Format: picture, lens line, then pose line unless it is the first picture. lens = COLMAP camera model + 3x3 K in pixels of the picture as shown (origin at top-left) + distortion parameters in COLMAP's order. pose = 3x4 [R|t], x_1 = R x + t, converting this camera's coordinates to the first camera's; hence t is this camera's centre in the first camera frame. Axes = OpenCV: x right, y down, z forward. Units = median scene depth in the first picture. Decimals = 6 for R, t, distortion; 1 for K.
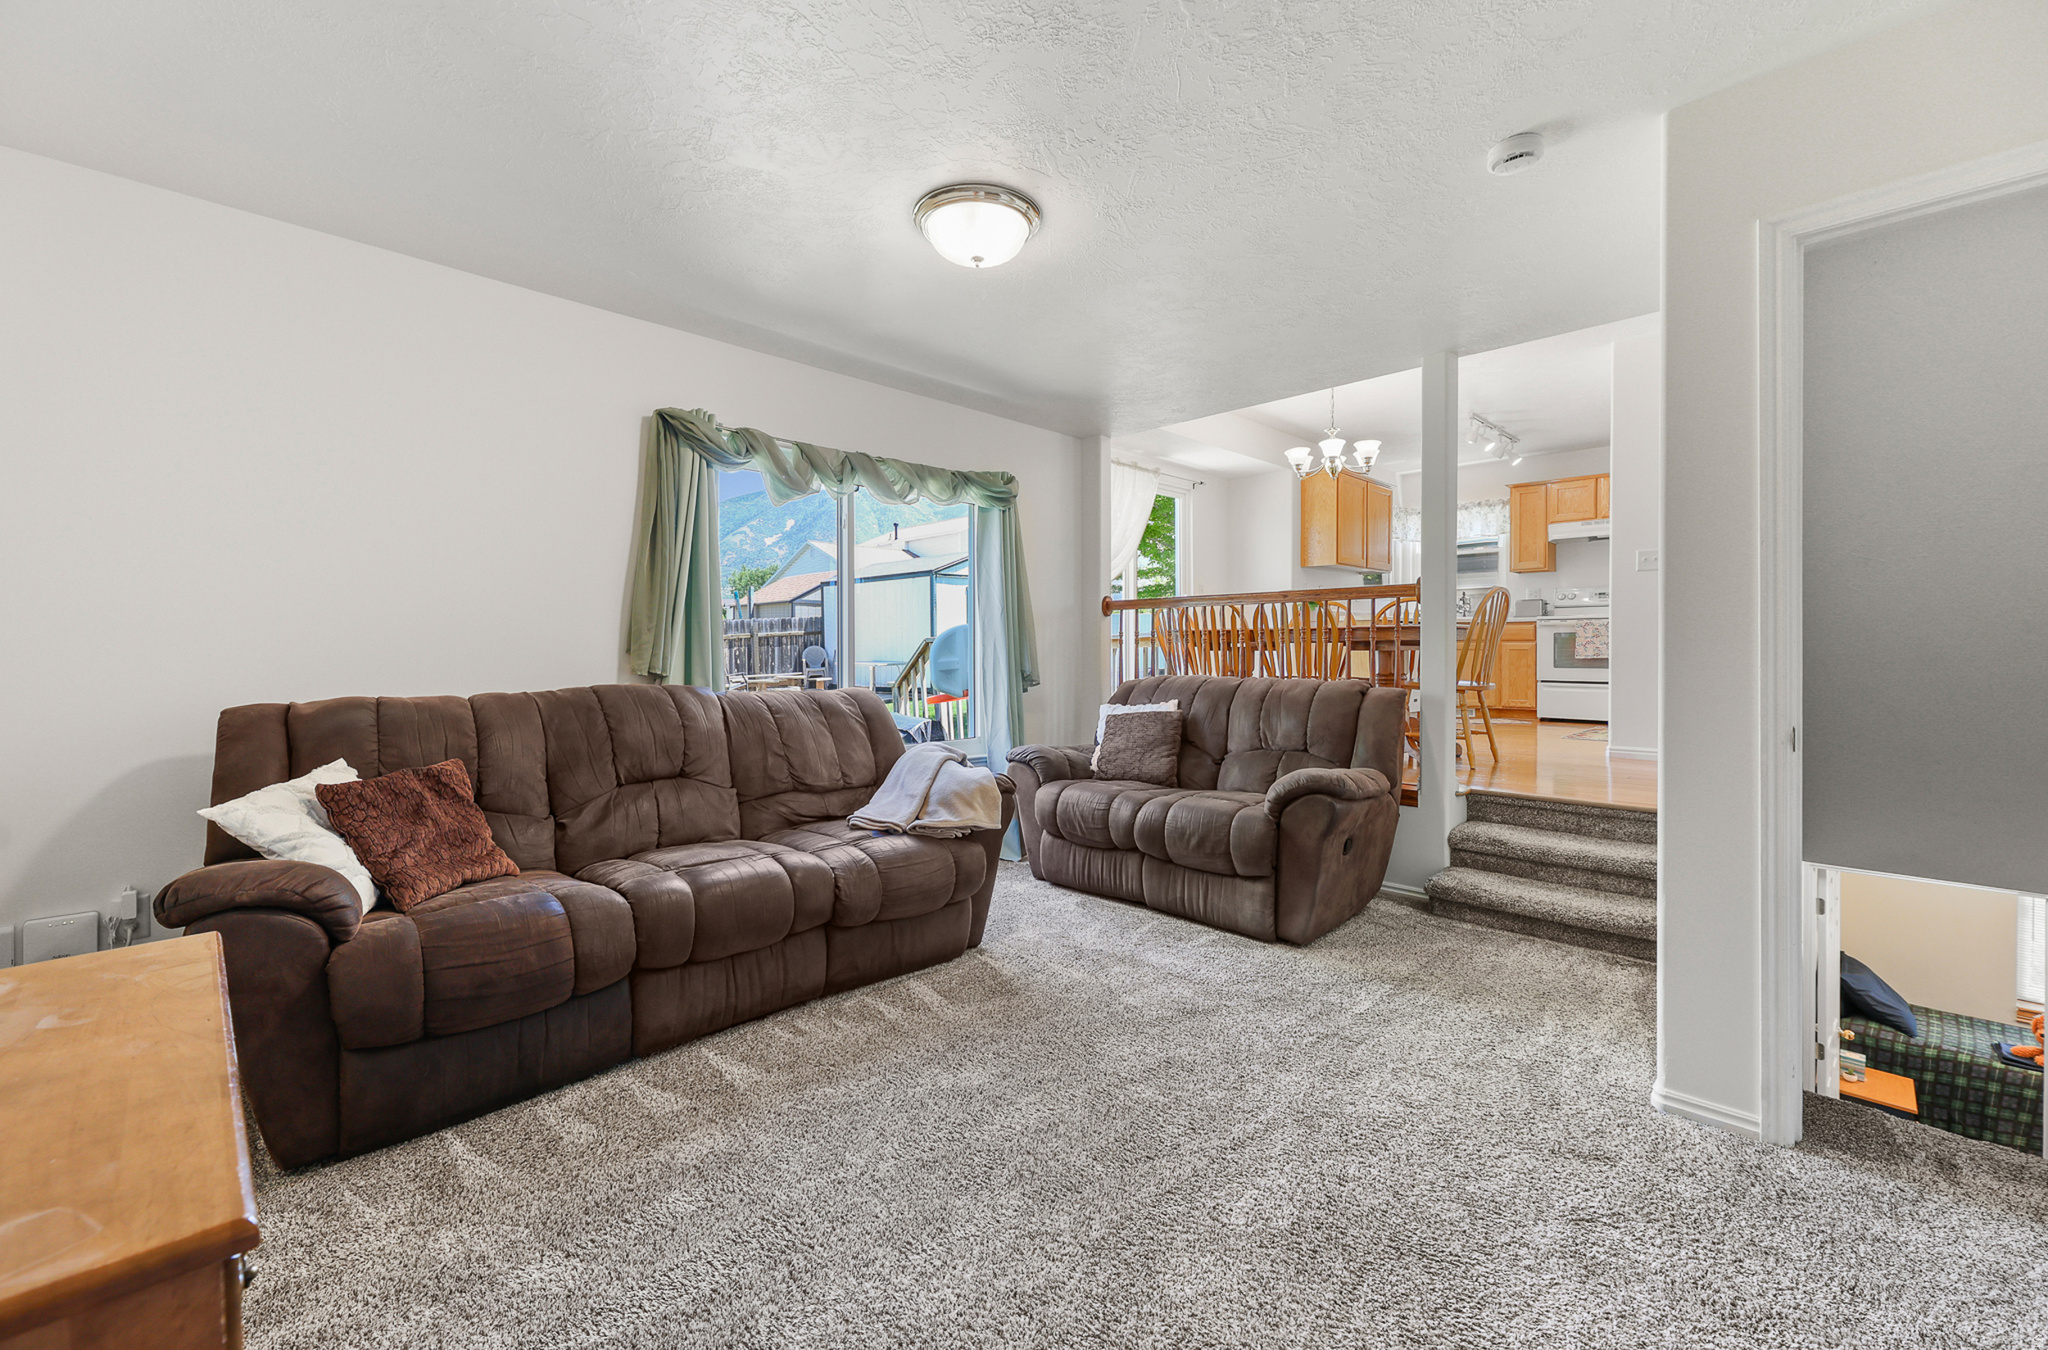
lens RADIAL K [[827.9, 0, 1026.3], [0, 827.9, 666.3], [0, 0, 1]] dist [0.009318, 0.000620]
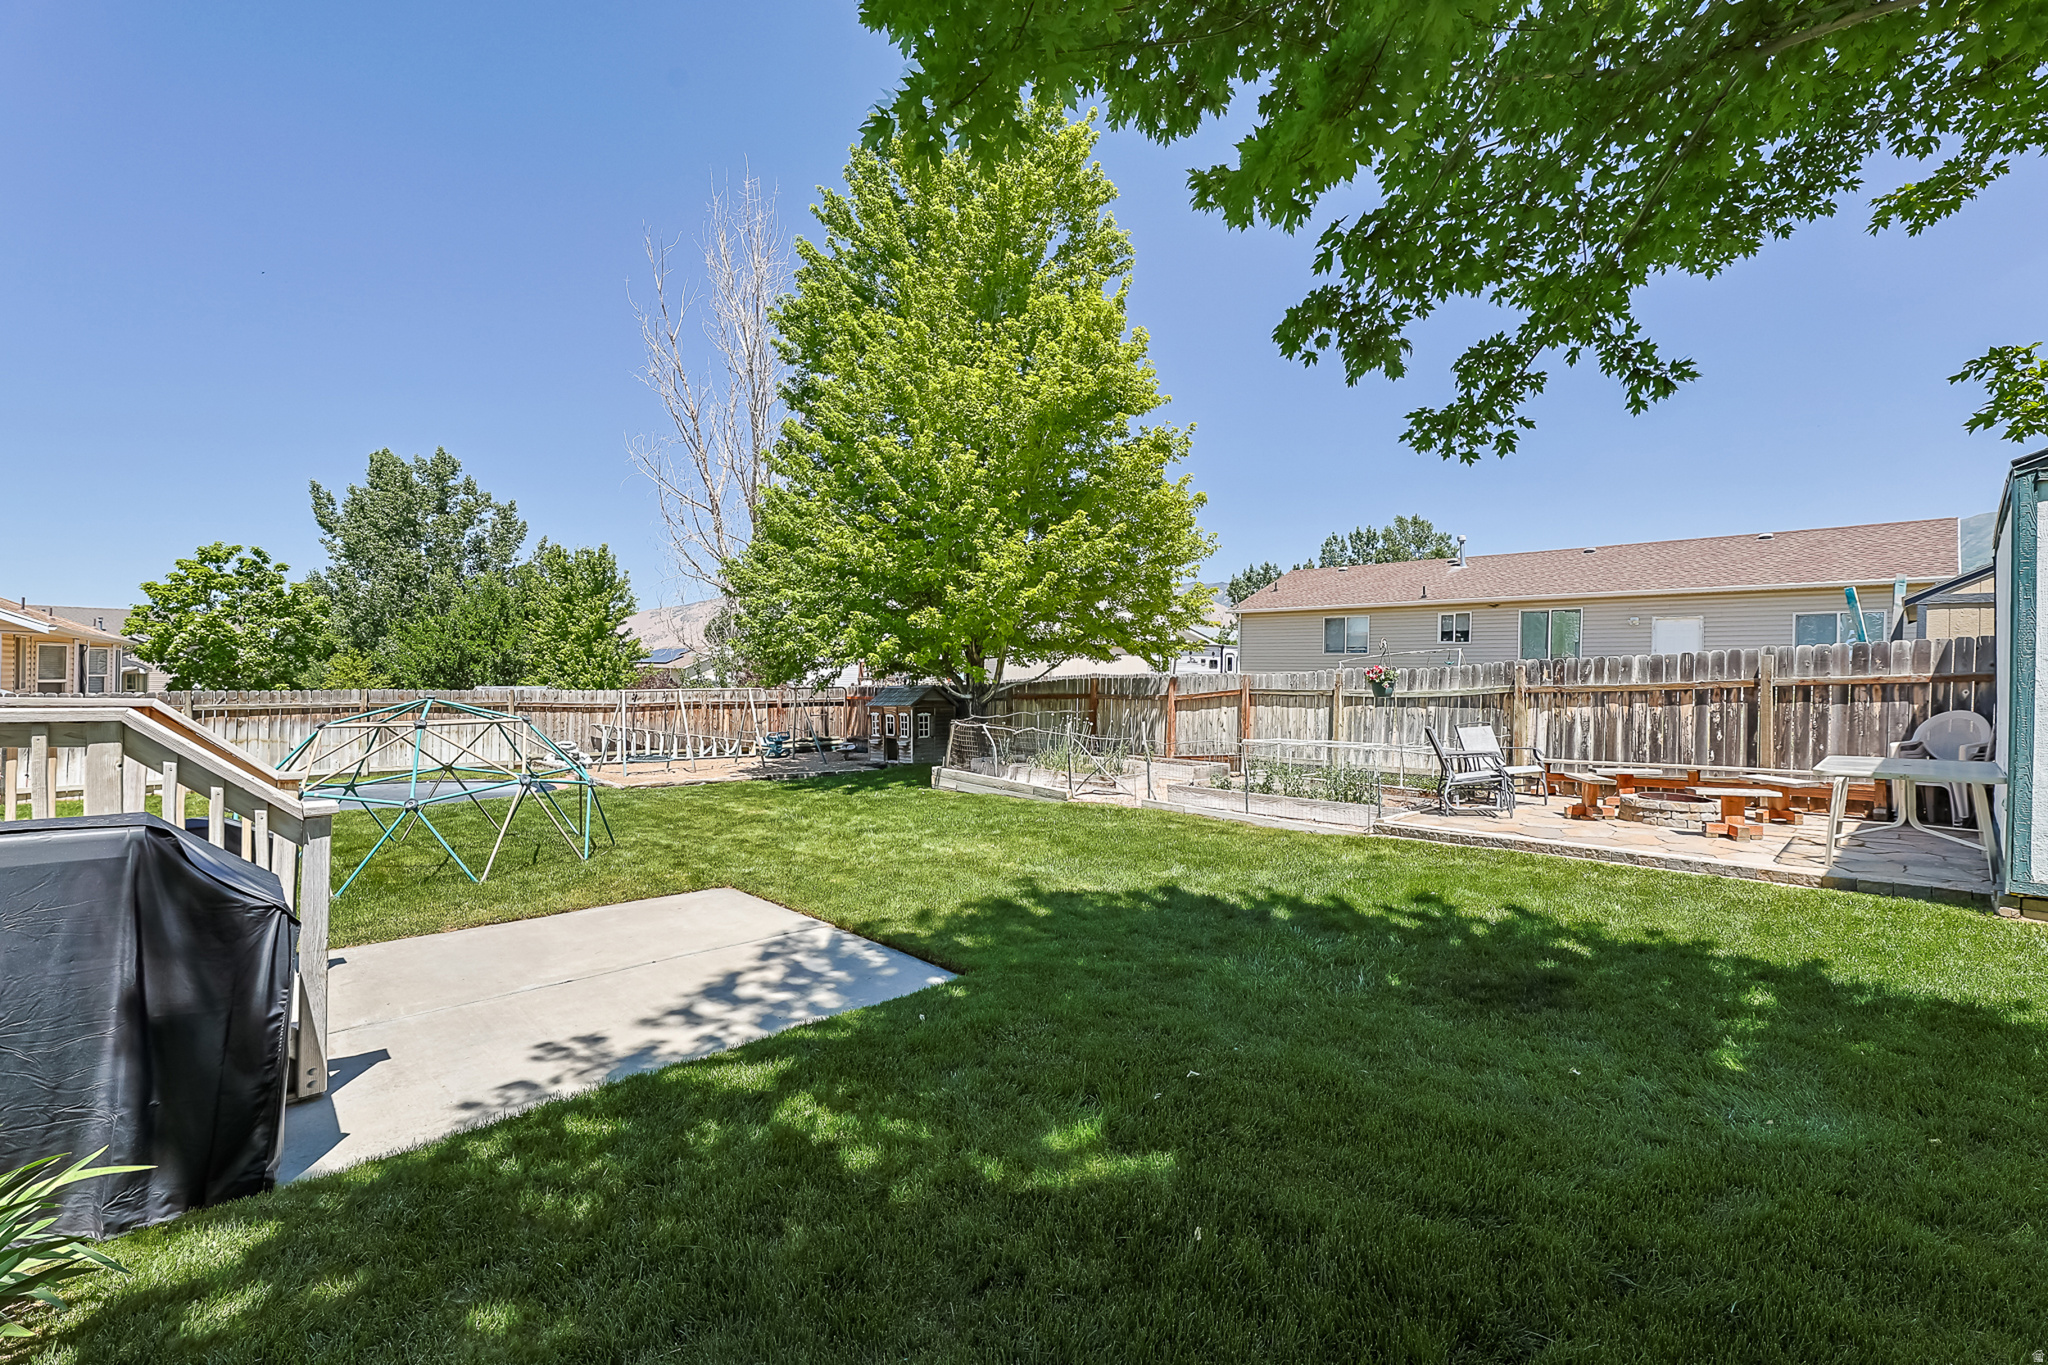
lens RADIAL K [[877.5, 0, 1024.6], [0, 877.5, 675.7], [0, 0, 1]] dist [0.004094, -0.003135]
pose [[-0.018110, 0.009484, -0.999791, 0.172399], [-0.039858, 0.999153, 0.010200, -0.028856], [0.999041, 0.040035, -0.017717, 0.589256]]
